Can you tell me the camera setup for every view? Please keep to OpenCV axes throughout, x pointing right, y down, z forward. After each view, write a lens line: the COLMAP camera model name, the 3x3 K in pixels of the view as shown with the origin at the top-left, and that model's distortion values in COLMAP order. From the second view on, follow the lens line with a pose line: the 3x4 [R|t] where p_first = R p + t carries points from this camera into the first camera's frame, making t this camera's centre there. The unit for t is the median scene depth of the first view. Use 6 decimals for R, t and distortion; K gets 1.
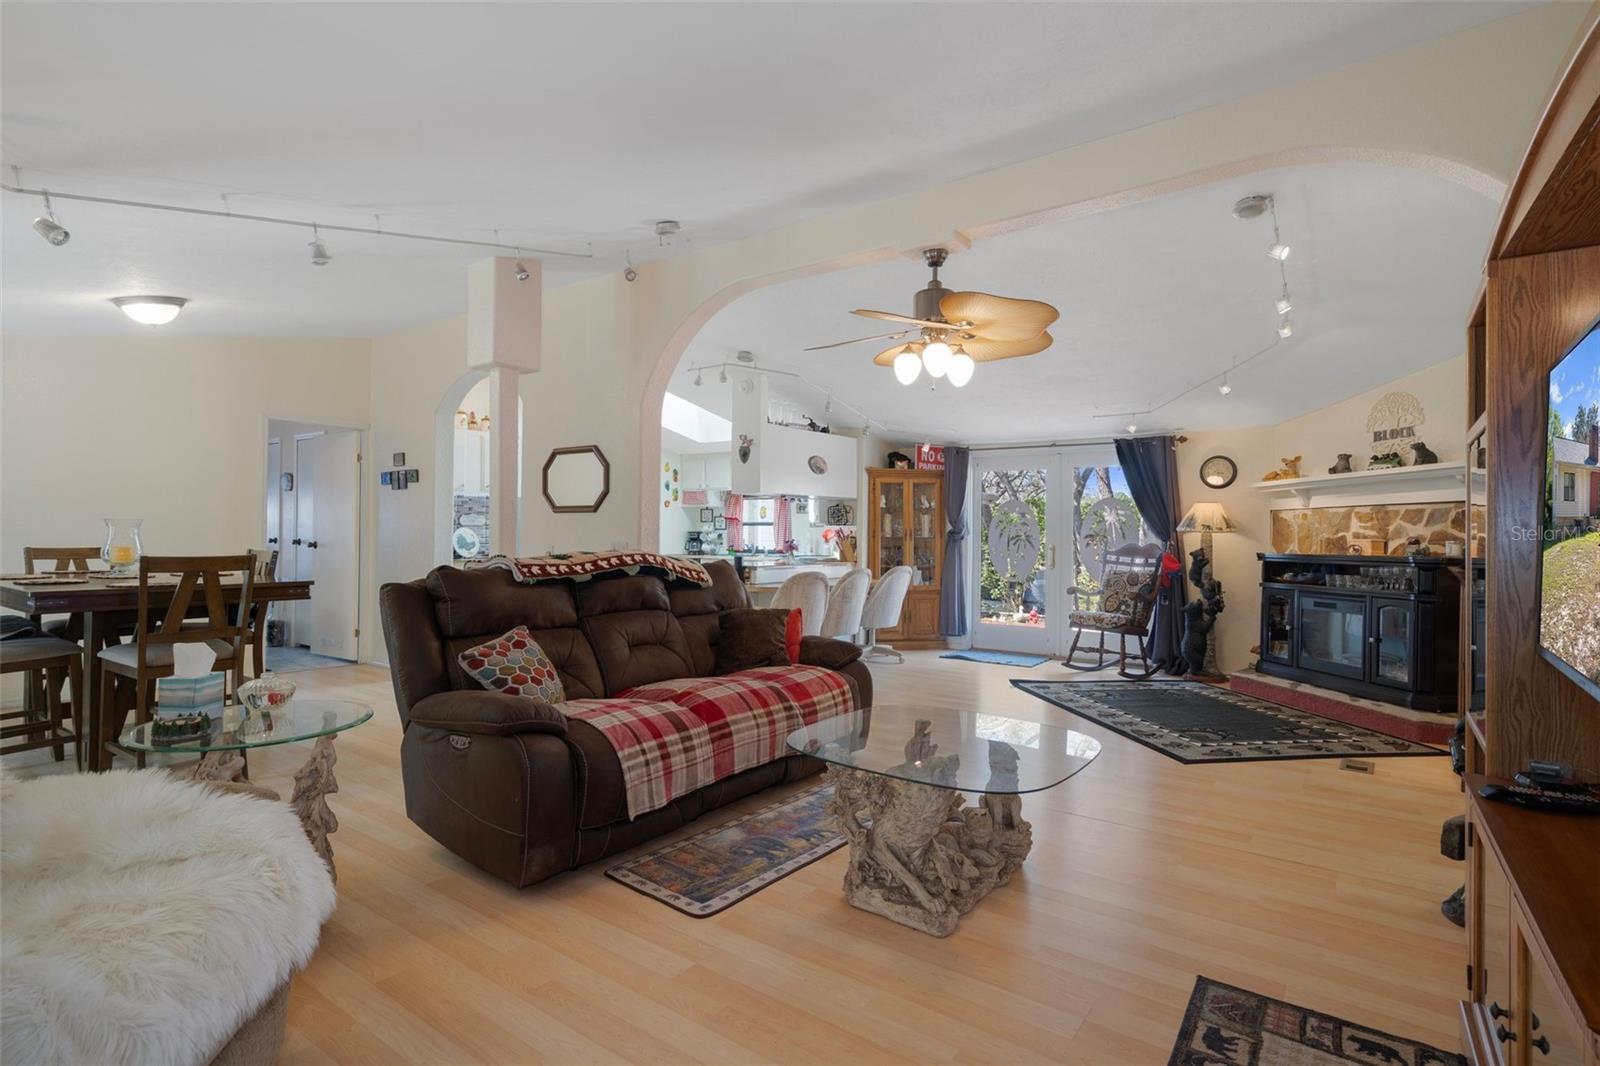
lens RADIAL K [[786.9, 0, 795.3], [0, 786.9, 524.1], [0, 0, 1]] dist [-0.000050, -0.000247]
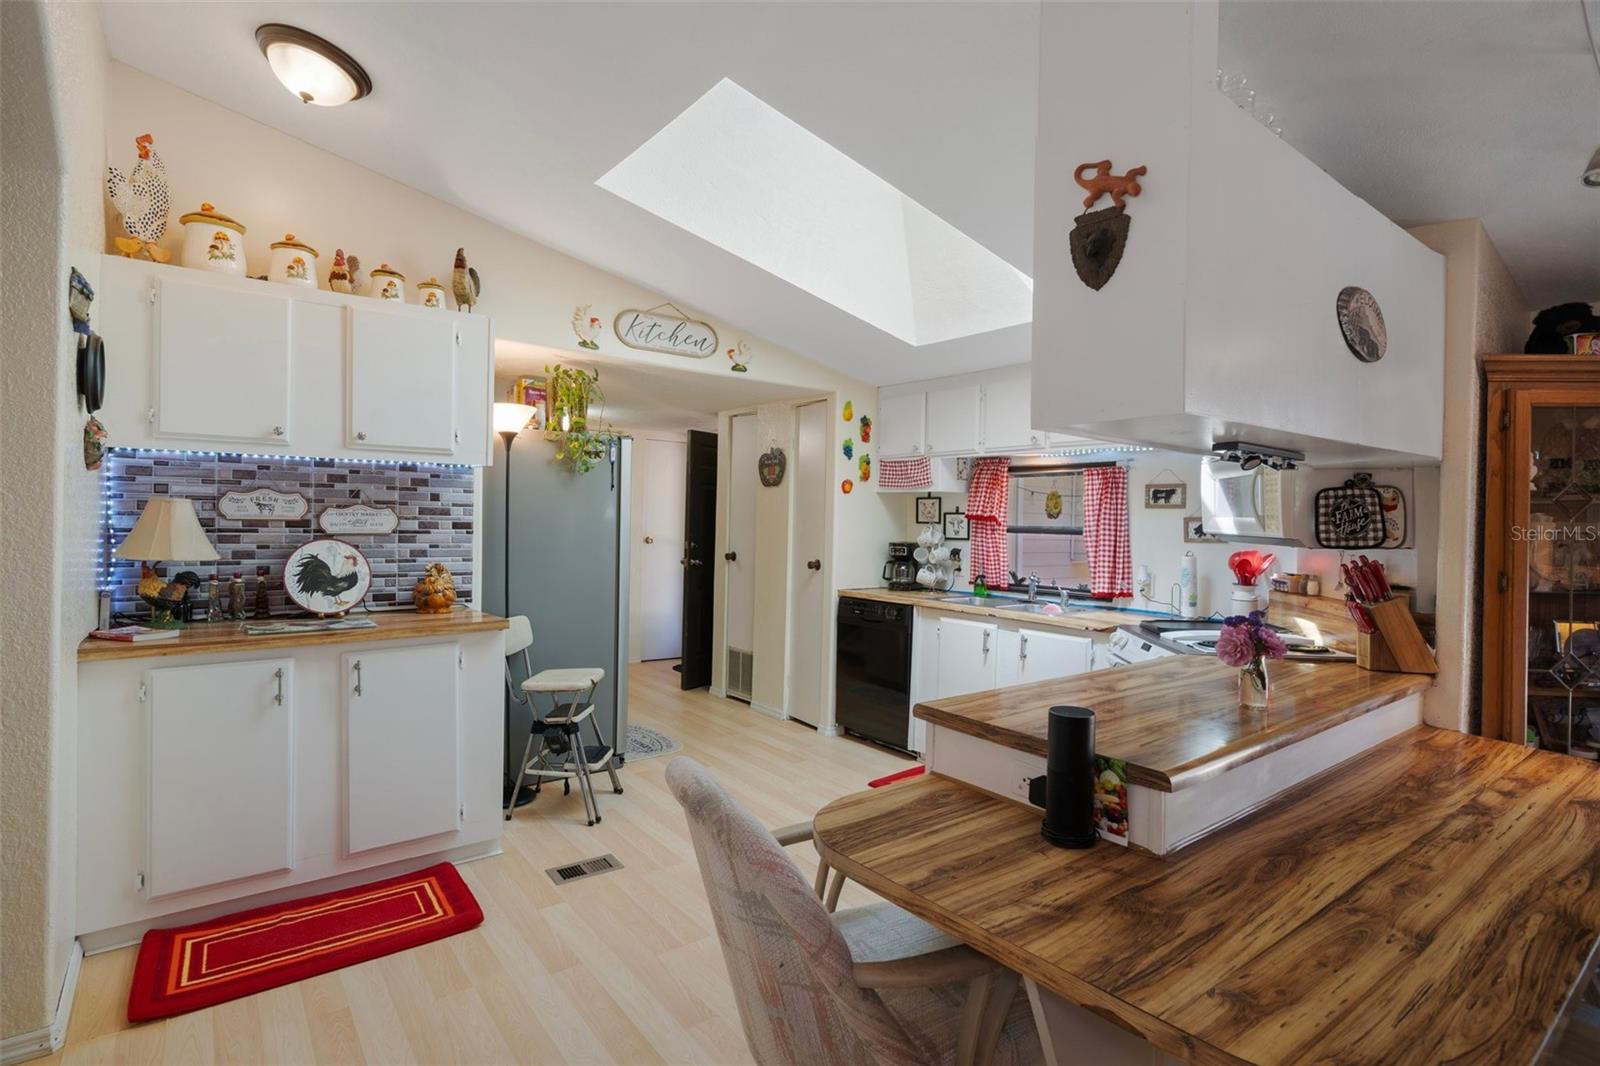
lens RADIAL K [[786.9, 0, 795.3], [0, 786.9, 524.1], [0, 0, 1]] dist [-0.000050, -0.000247]
pose [[0.960409, 0.013290, -0.278277, -0.077810], [-0.009732, 0.999852, 0.014164, -0.011879], [0.278424, -0.010895, 0.960397, 0.707458]]
